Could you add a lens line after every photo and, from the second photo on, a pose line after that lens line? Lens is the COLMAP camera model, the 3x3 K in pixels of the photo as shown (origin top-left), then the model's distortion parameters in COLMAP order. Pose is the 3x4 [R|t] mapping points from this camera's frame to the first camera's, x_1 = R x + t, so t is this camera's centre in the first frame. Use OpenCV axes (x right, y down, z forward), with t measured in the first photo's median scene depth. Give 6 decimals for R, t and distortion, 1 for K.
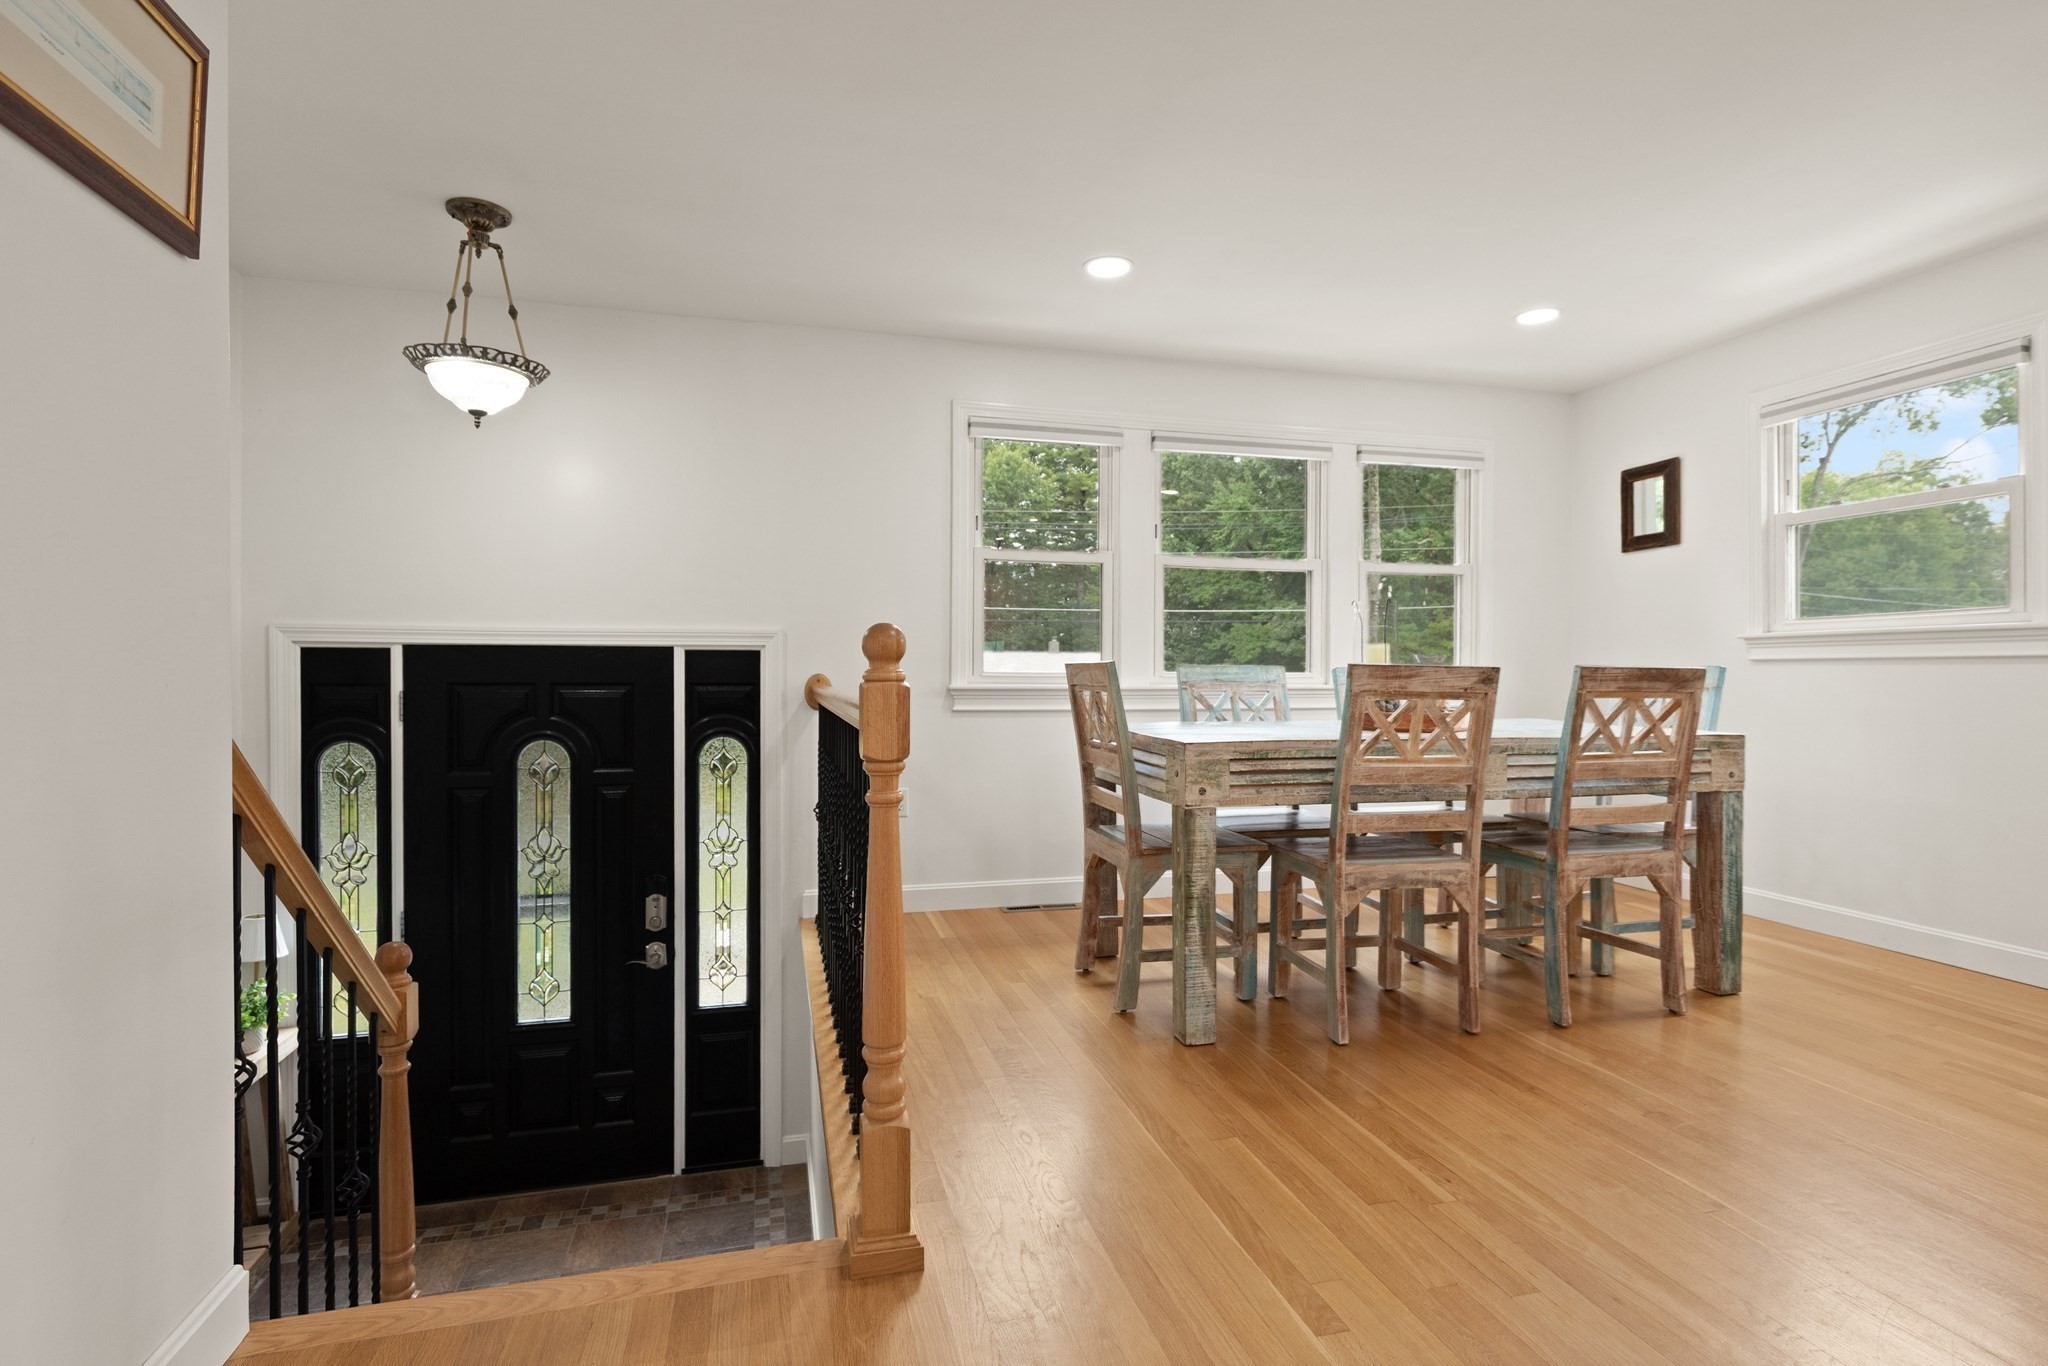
lens RADIAL K [[1019.1, 0, 1024.0], [0, 1019.1, 683.0], [0, 0, 1]] dist [-0.000016, -0.000384]
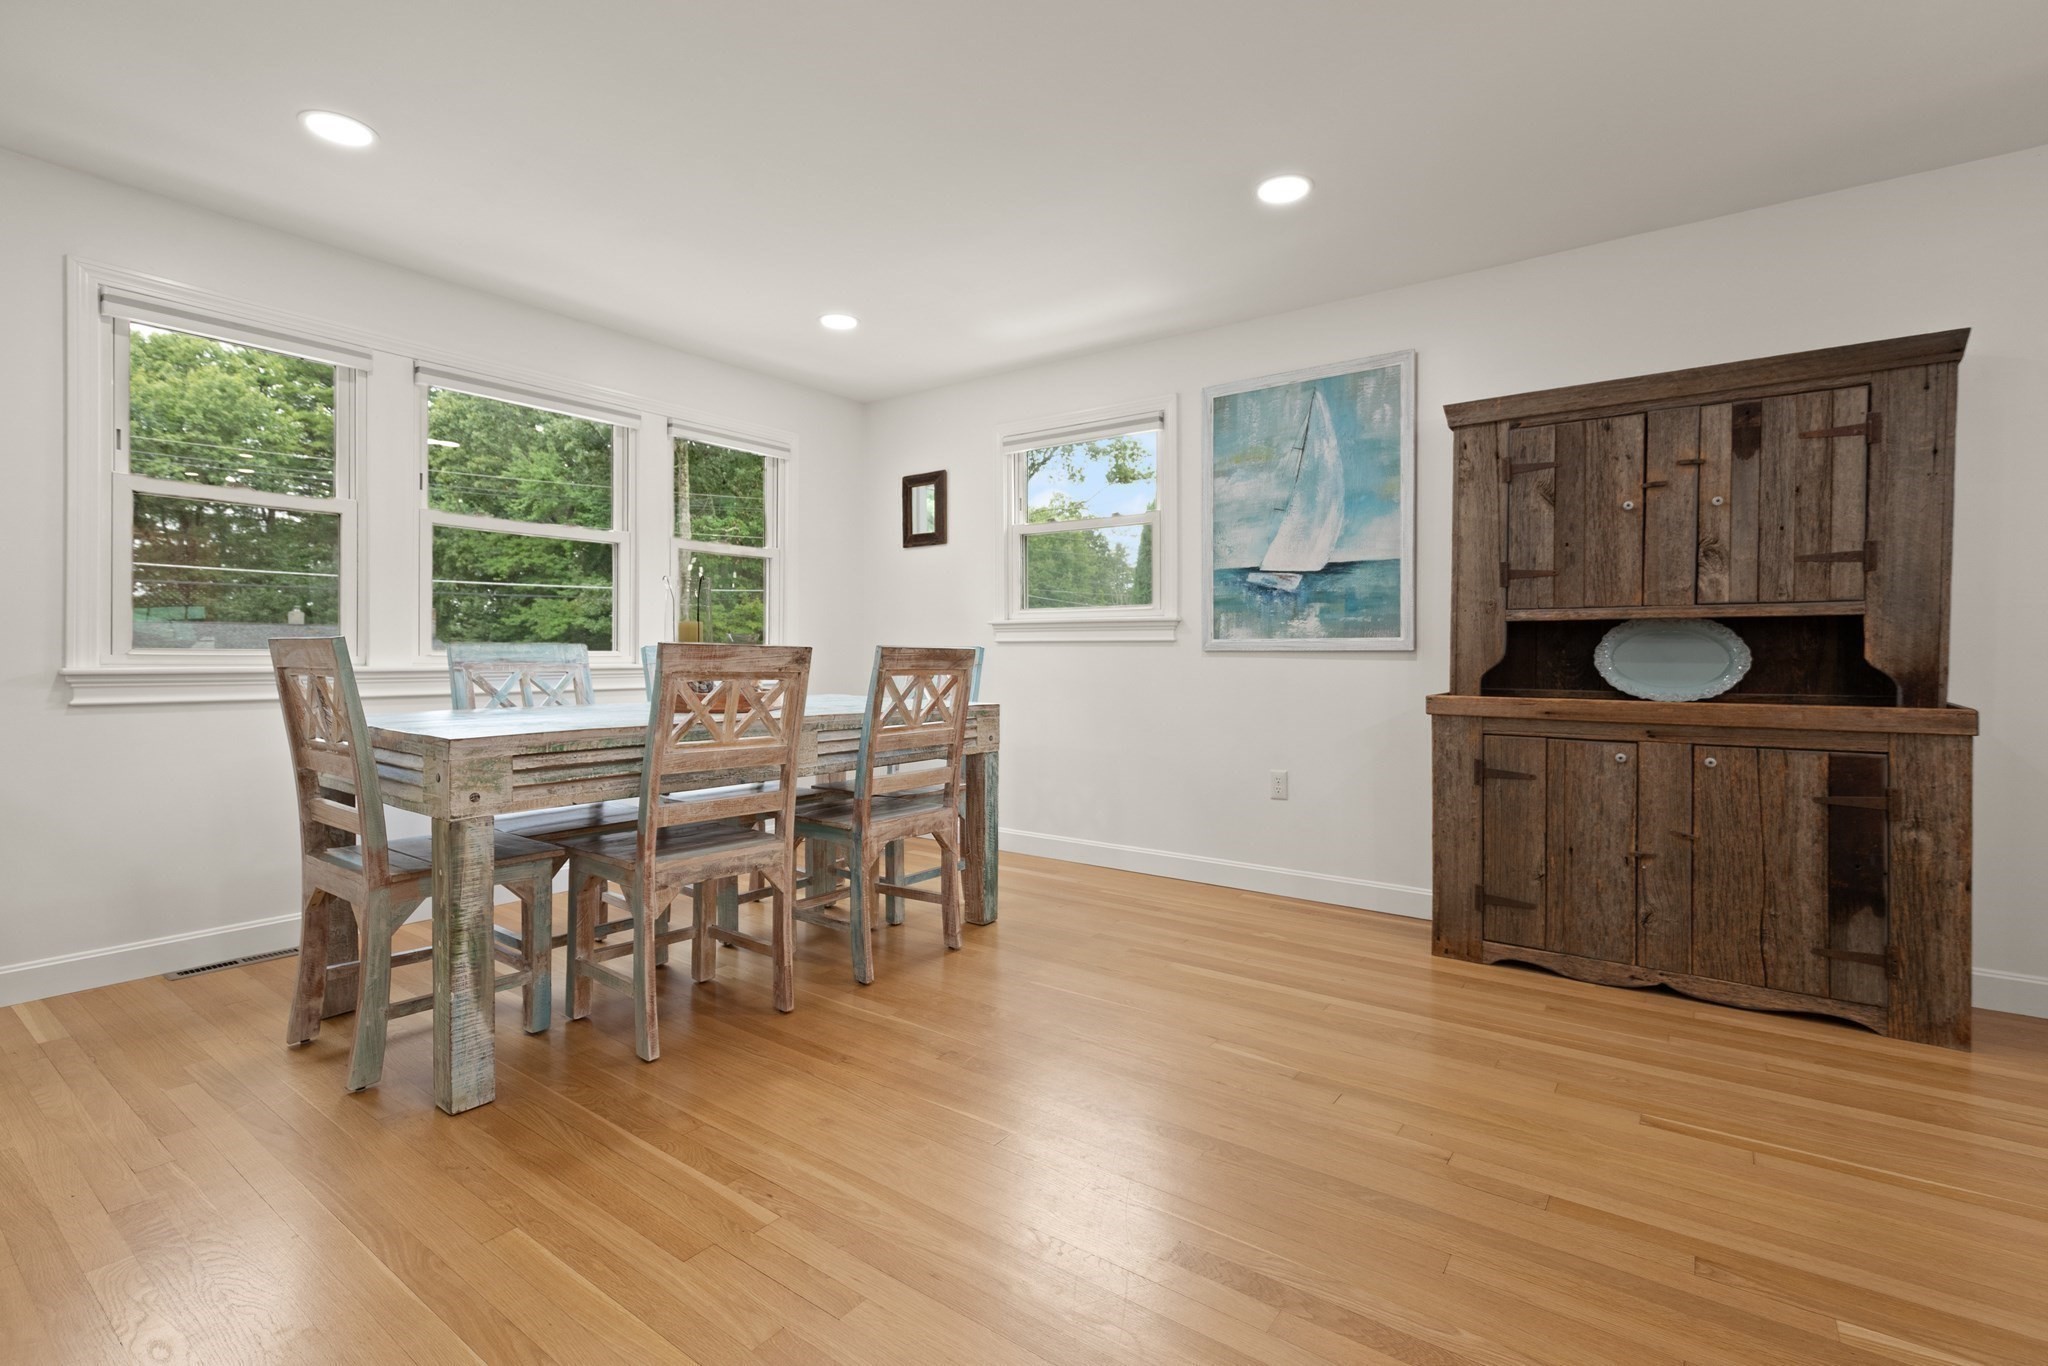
lens RADIAL K [[950.3, 0, 1052.2], [0, 950.3, 653.7], [0, 0, 1]] dist [-0.001832, -0.000542]
pose [[0.764475, 0.000269, 0.644653, 0.033684], [0.003936, 0.999979, -0.005084, -0.002782], [-0.644641, 0.006424, 0.764458, 0.104921]]
